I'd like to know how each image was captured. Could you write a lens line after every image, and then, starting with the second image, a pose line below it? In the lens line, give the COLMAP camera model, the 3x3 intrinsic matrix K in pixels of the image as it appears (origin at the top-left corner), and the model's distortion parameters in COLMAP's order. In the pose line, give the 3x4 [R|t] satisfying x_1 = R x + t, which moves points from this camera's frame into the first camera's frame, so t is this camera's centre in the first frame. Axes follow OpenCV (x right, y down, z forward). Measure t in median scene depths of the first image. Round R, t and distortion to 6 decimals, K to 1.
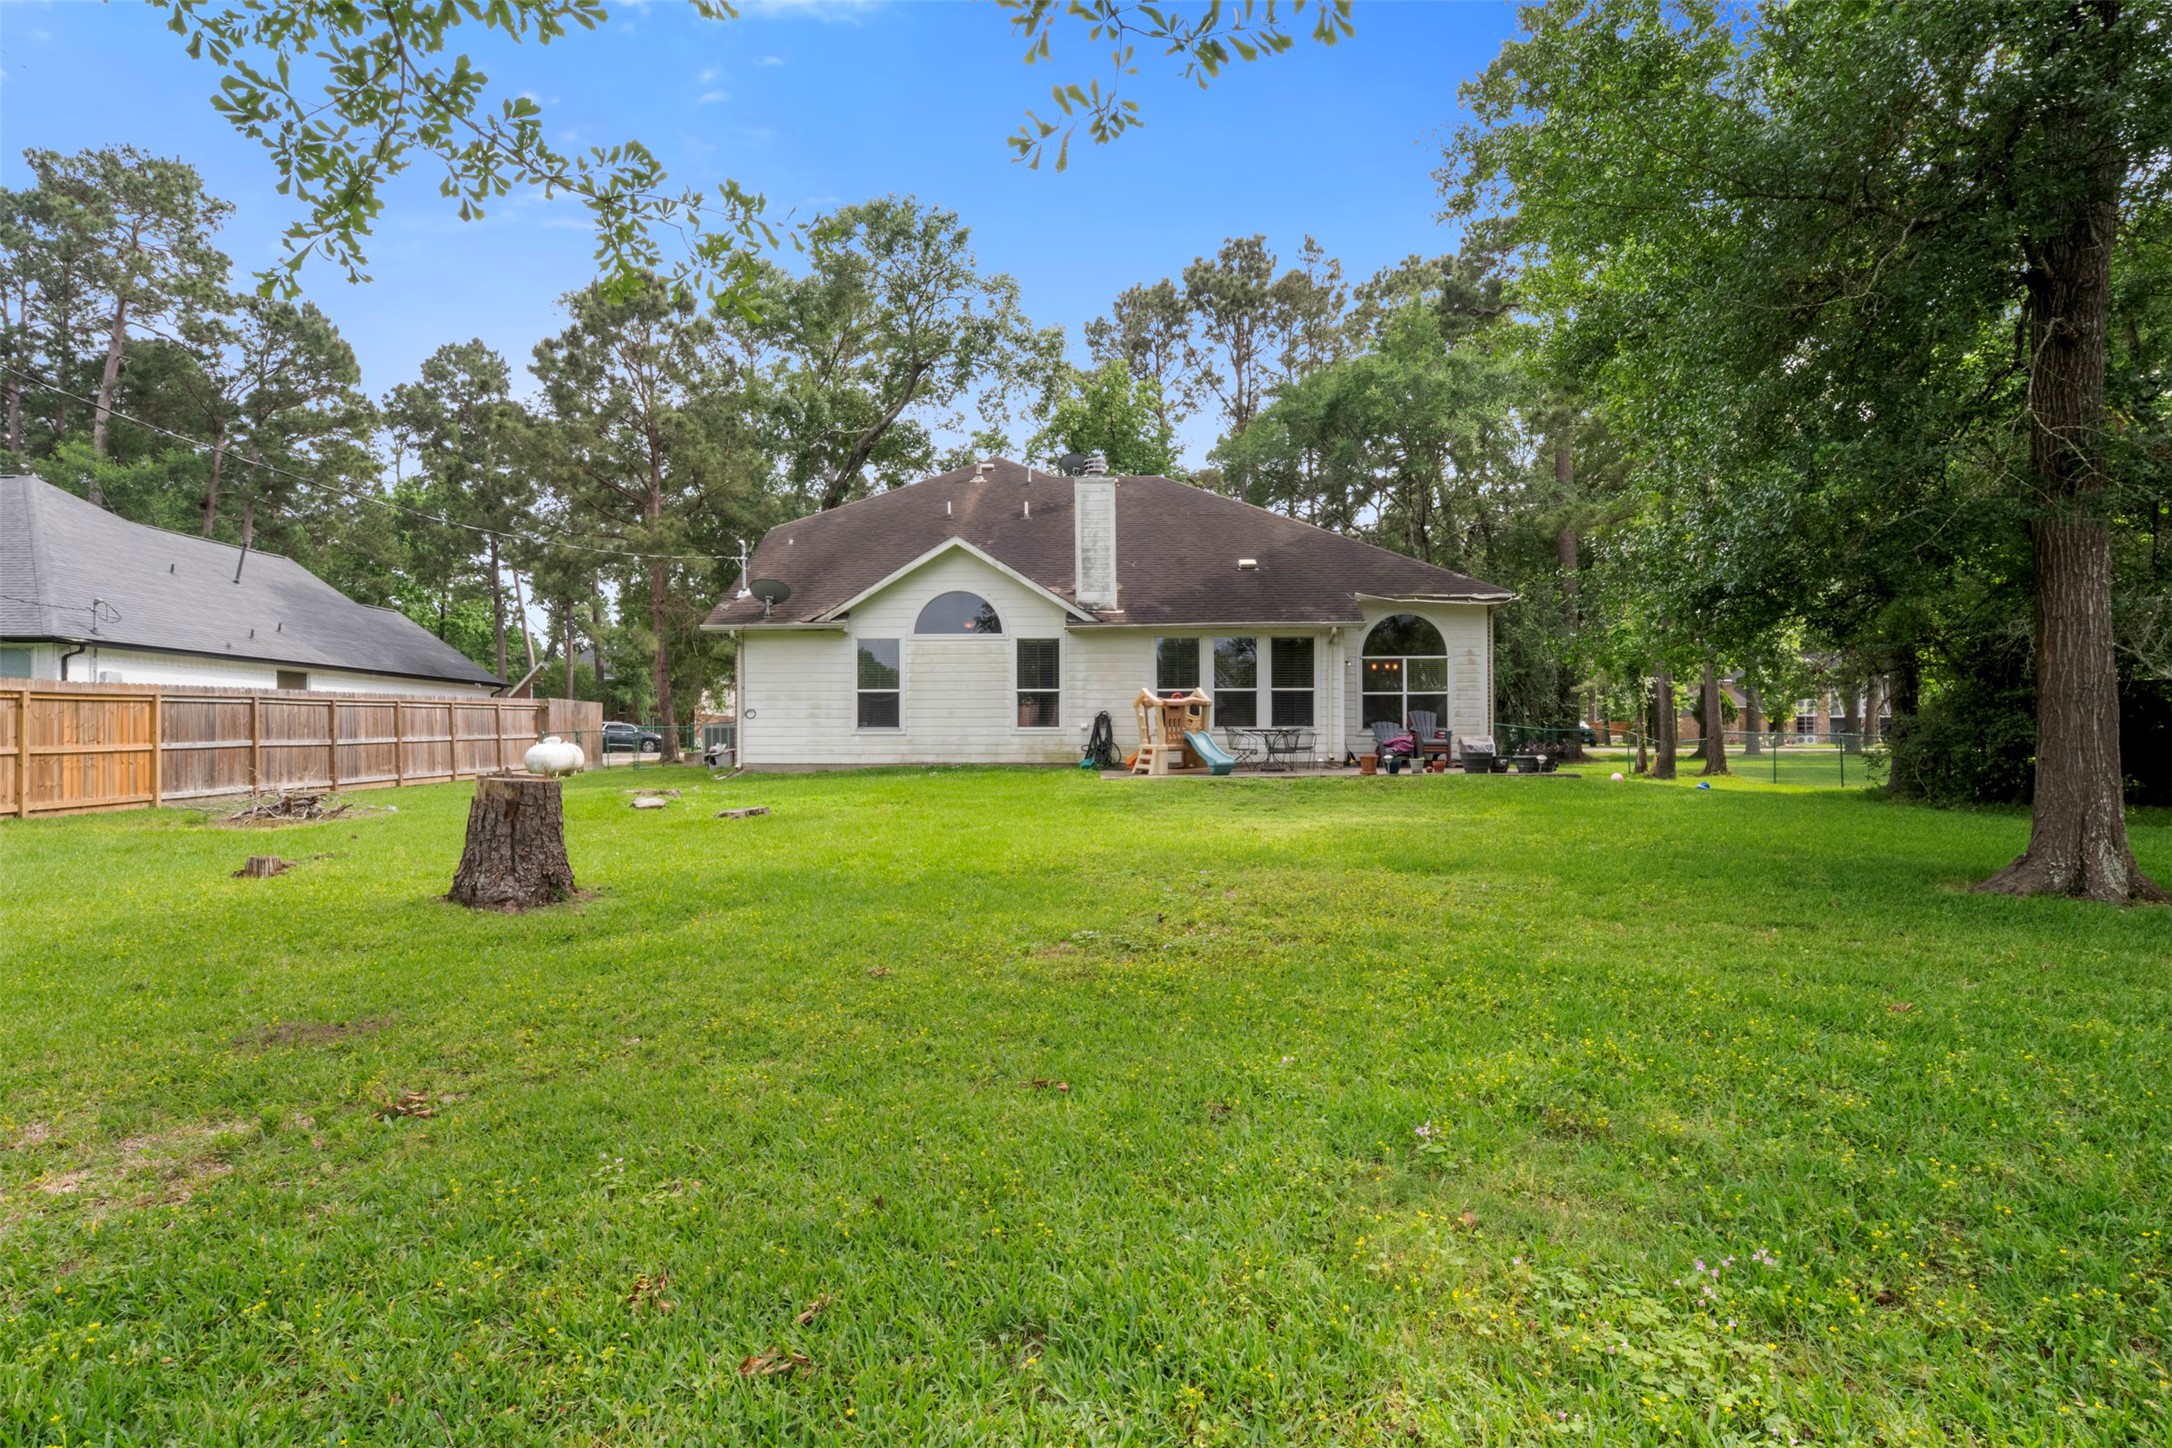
lens RADIAL K [[1131.6, 0, 1086.1], [0, 1131.6, 720.3], [0, 0, 1]] dist [0.003874, 0.000659]
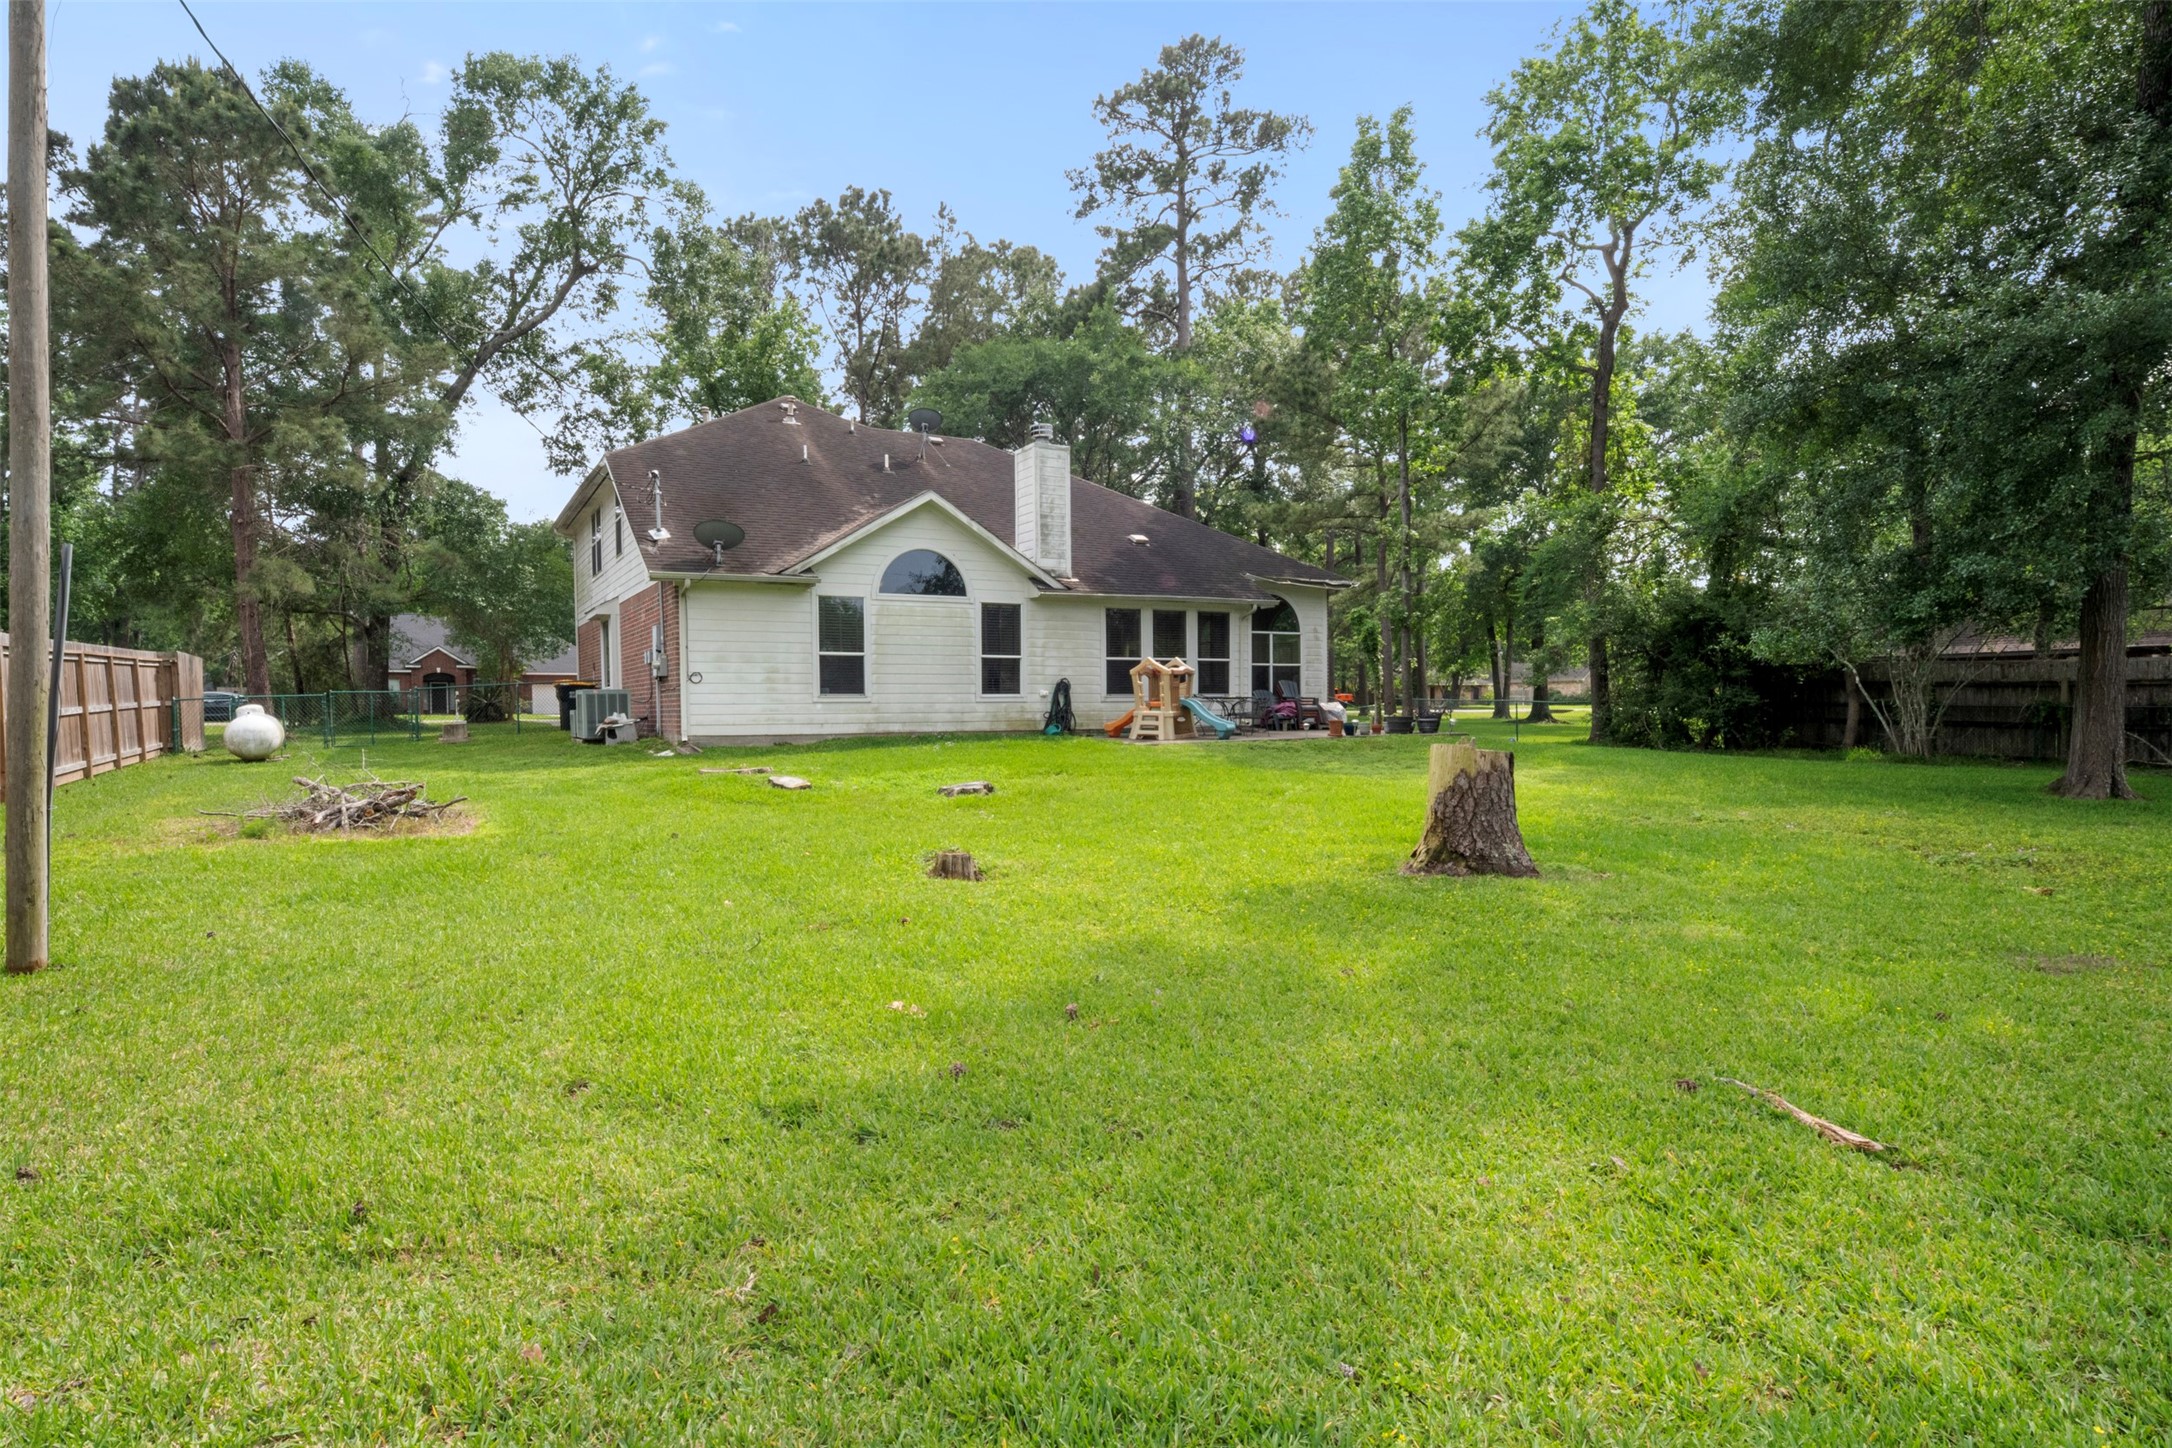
lens RADIAL K [[1131.6, 0, 1086.2], [0, 1131.6, 726.0], [0, 0, 1]] dist [0.003874, 0.000659]
pose [[0.864952, -0.012301, 0.501705, -0.470554], [-0.006525, 0.999339, 0.035751, -0.001759], [-0.501813, -0.034196, 0.864300, 0.114607]]
